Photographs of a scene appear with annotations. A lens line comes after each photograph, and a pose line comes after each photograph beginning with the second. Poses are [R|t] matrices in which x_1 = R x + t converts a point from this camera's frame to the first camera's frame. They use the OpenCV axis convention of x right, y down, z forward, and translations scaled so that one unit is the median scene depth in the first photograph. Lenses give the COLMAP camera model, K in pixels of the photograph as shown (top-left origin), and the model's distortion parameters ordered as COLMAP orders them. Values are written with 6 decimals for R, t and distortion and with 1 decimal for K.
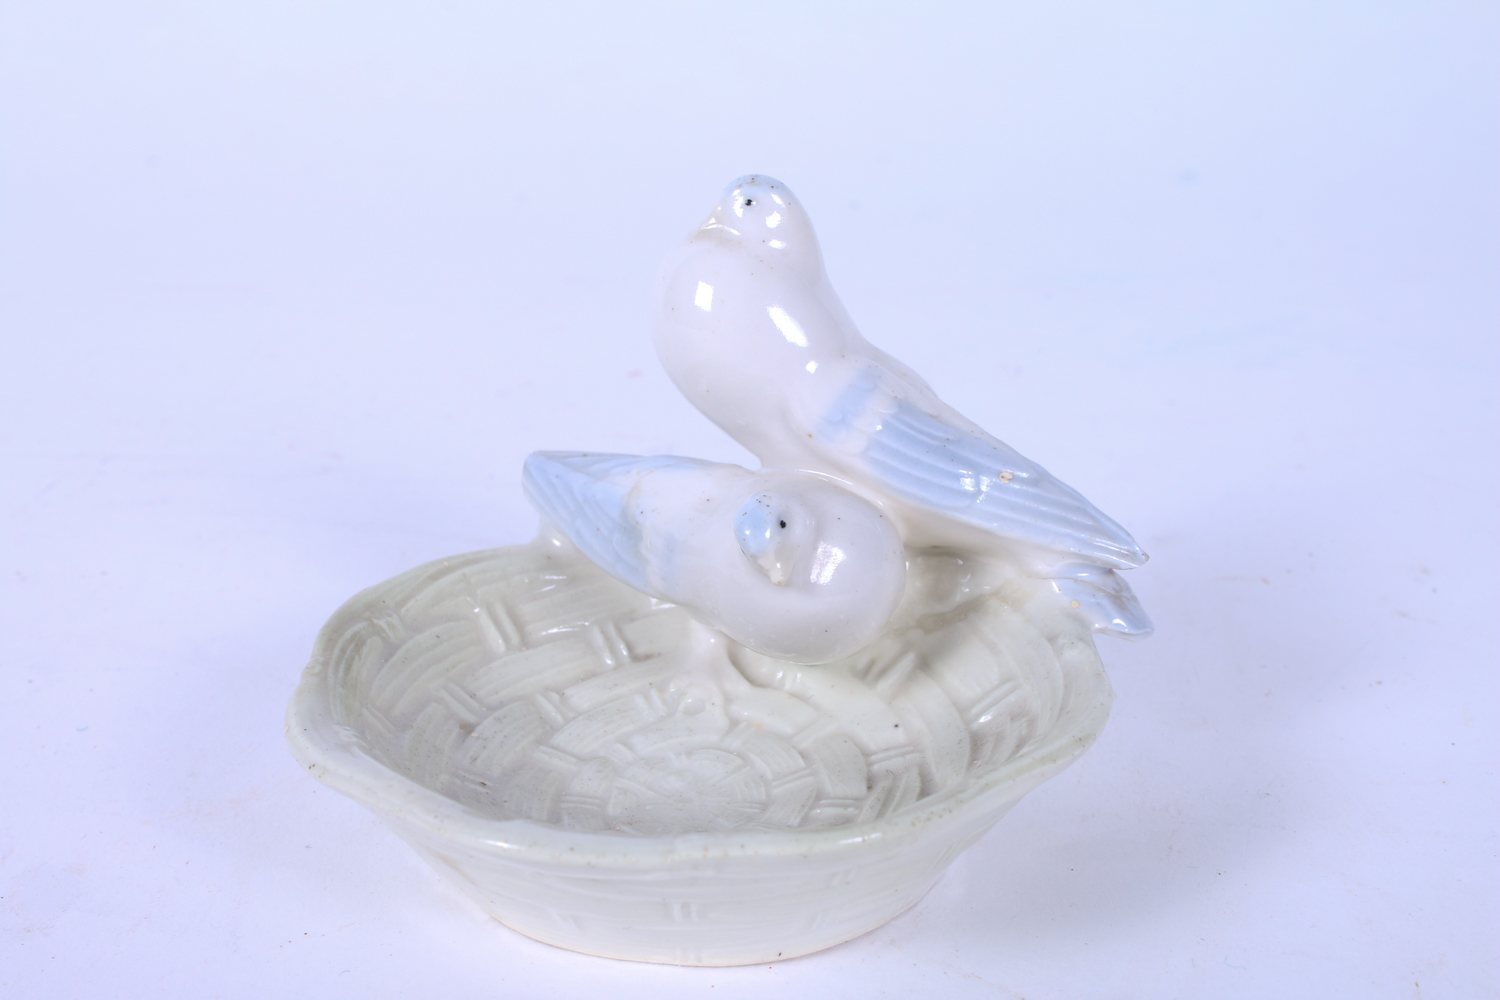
lens RADIAL K [[2415.3, 0, 742.4], [0, 2415.3, 507.0], [0, 0, 1]] dist [0.004088, 0.000000]
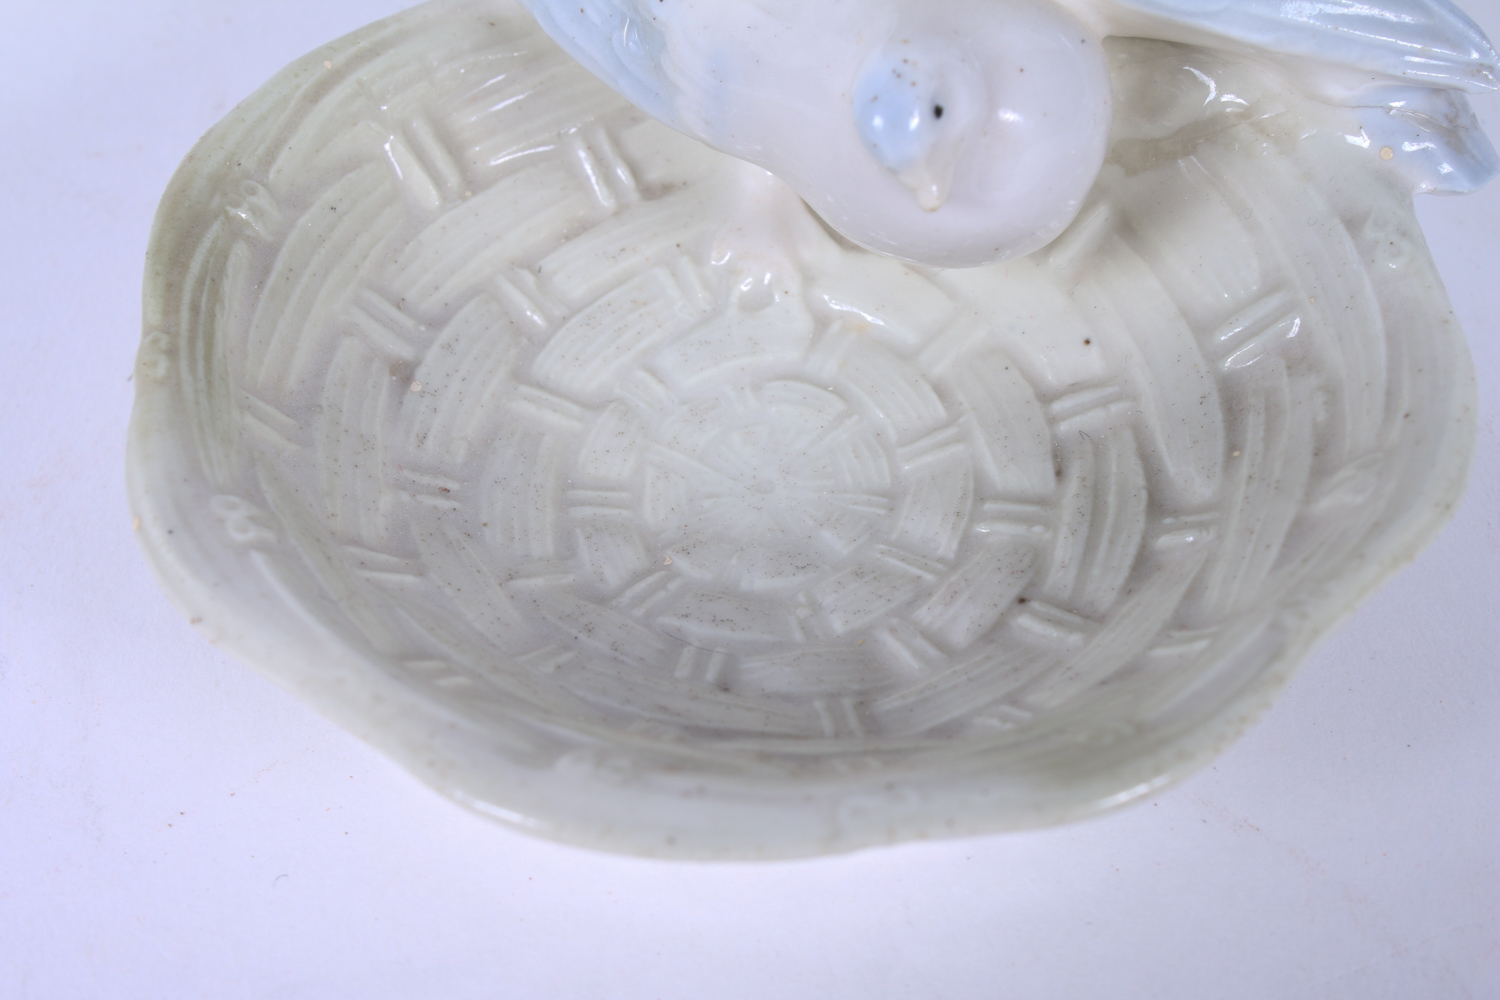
lens RADIAL K [[2816.1, 0, 734.7], [0, 2816.1, 514.3], [0, 0, 1]] dist [0.029889, 0.000000]
pose [[0.995935, -0.061154, 0.066135, -0.078911], [0.022915, 0.882073, 0.470556, -0.216615], [-0.087112, -0.467127, 0.879888, 0.336831]]
